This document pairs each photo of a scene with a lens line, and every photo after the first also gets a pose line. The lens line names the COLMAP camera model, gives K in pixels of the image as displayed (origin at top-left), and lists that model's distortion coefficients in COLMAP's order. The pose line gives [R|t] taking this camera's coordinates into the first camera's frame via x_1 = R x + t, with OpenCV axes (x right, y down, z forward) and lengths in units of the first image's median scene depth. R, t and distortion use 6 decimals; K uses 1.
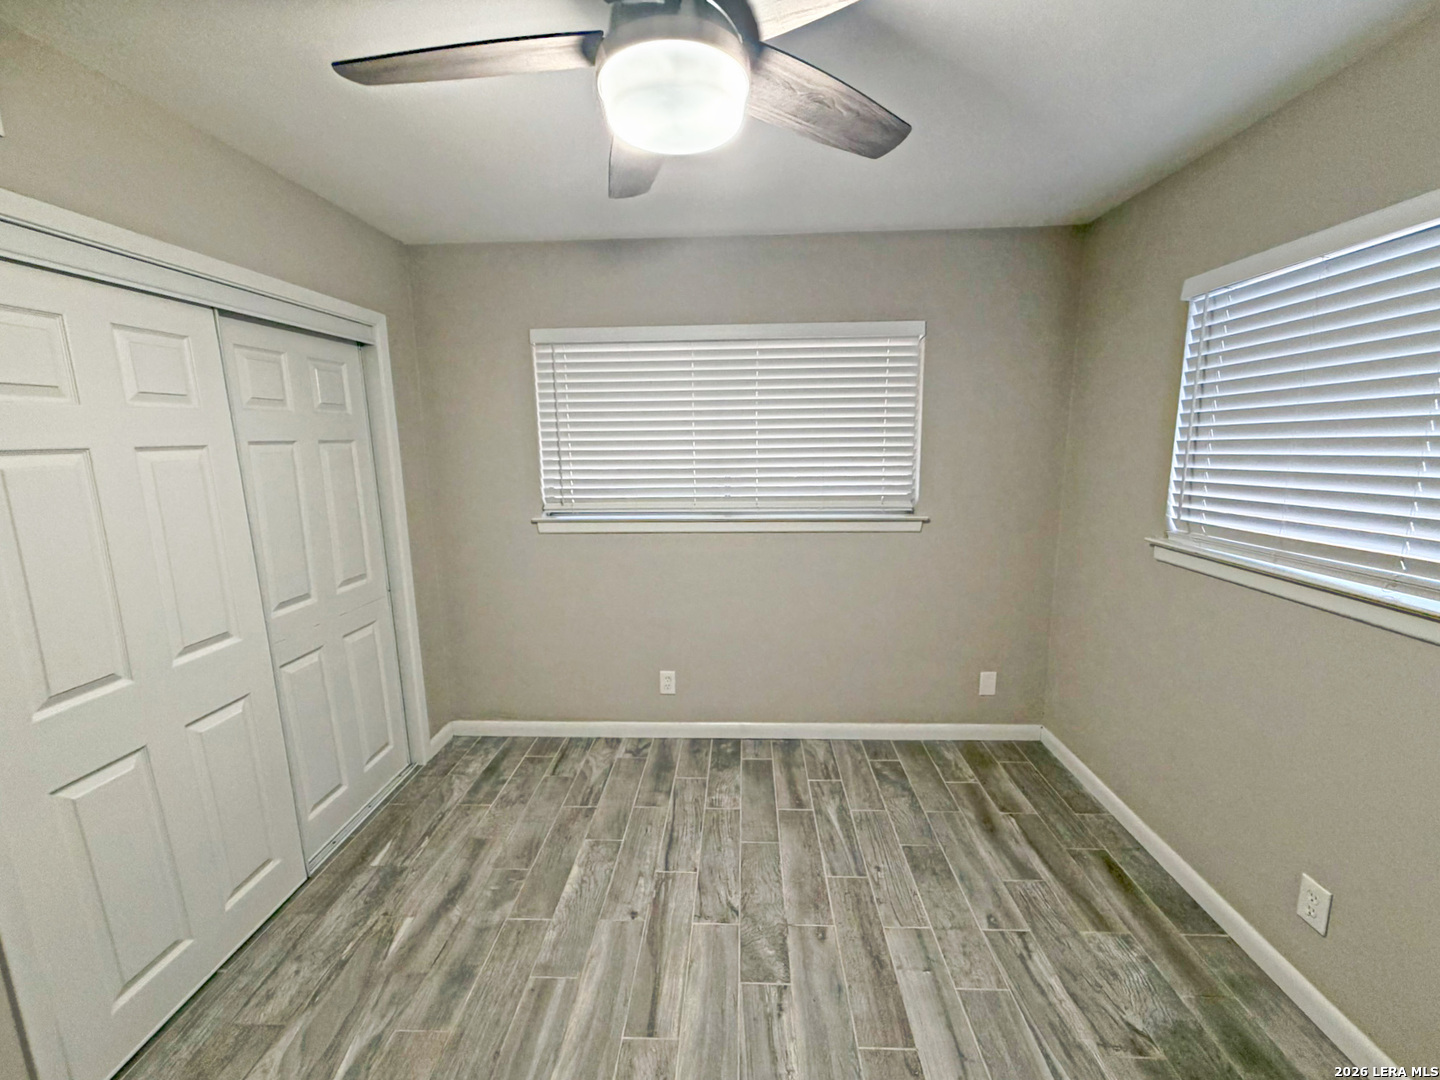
lens RADIAL K [[575.4, 0, 719.9], [0, 575.4, 543.0], [0, 0, 1]] dist [-0.004028, -0.000392]
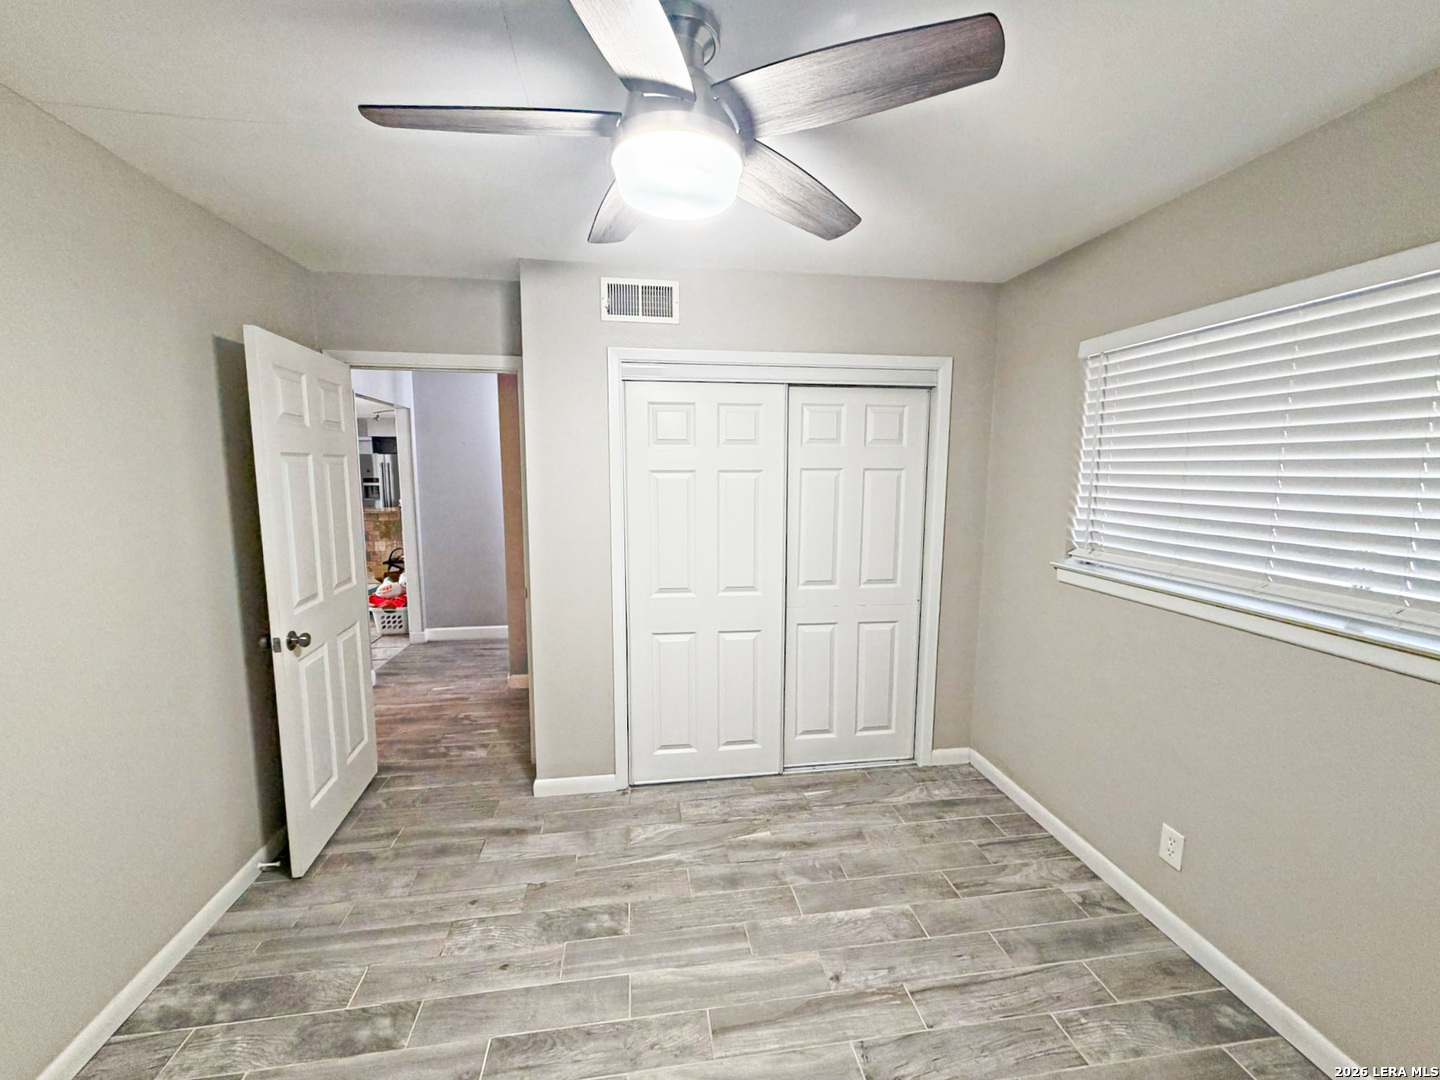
lens RADIAL K [[575.4, 0, 719.9], [0, 575.4, 543.0], [0, 0, 1]] dist [-0.004028, -0.000392]
pose [[0.205209, 0.139858, -0.968674, 0.527253], [-0.184193, 0.977570, 0.102123, -0.088087], [0.961230, 0.157466, 0.226367, 0.428481]]
